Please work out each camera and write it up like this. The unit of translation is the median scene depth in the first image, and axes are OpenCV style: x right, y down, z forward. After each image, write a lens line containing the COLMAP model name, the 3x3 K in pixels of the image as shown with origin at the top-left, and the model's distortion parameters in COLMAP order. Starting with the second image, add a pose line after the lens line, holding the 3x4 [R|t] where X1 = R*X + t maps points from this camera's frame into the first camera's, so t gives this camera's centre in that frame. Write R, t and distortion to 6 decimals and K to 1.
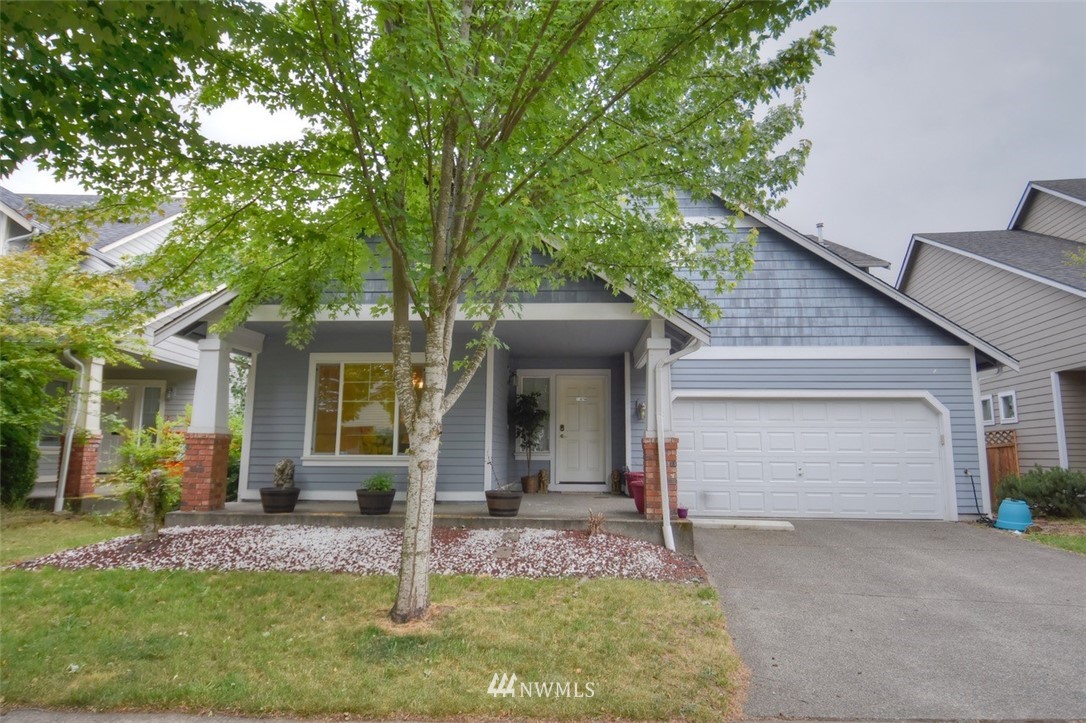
lens RADIAL K [[623.3, 0, 543.5], [0, 623.3, 343.0], [0, 0, 1]] dist [-0.000019, -0.001203]
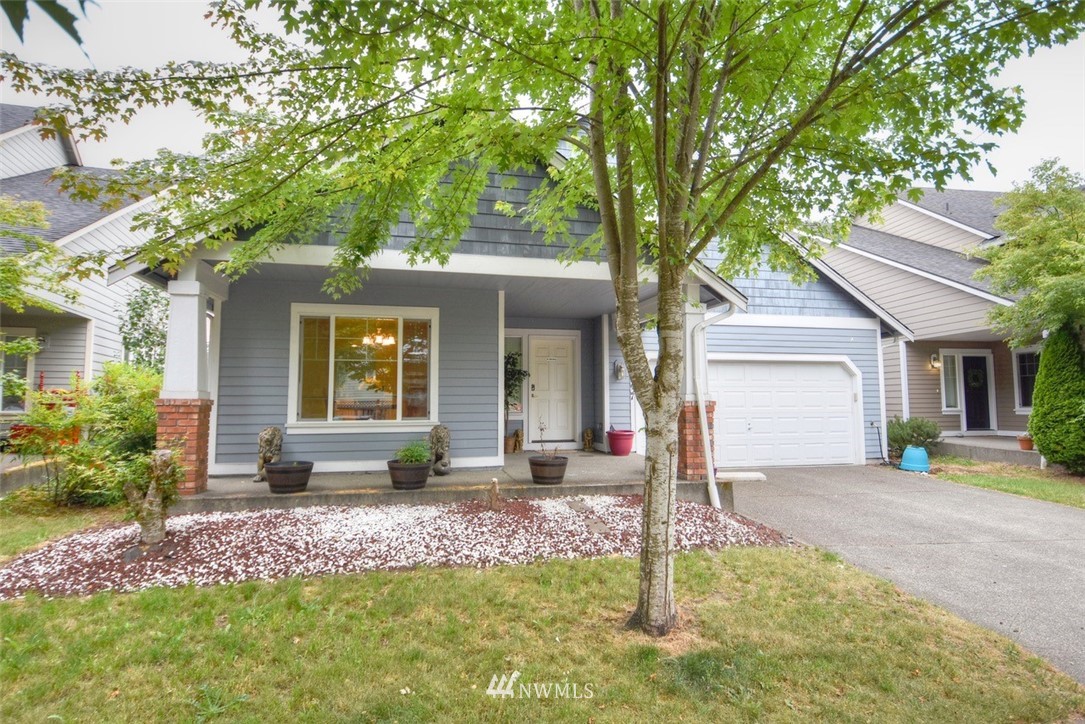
lens RADIAL K [[571.8, 0, 541.8], [0, 571.8, 344.9], [0, 0, 1]] dist [-0.007296, -0.002454]
pose [[0.958721, 0.019050, 0.283709, -0.315159], [-0.040029, 0.996859, 0.068335, 0.007276], [-0.281516, -0.076871, 0.956472, 0.178498]]
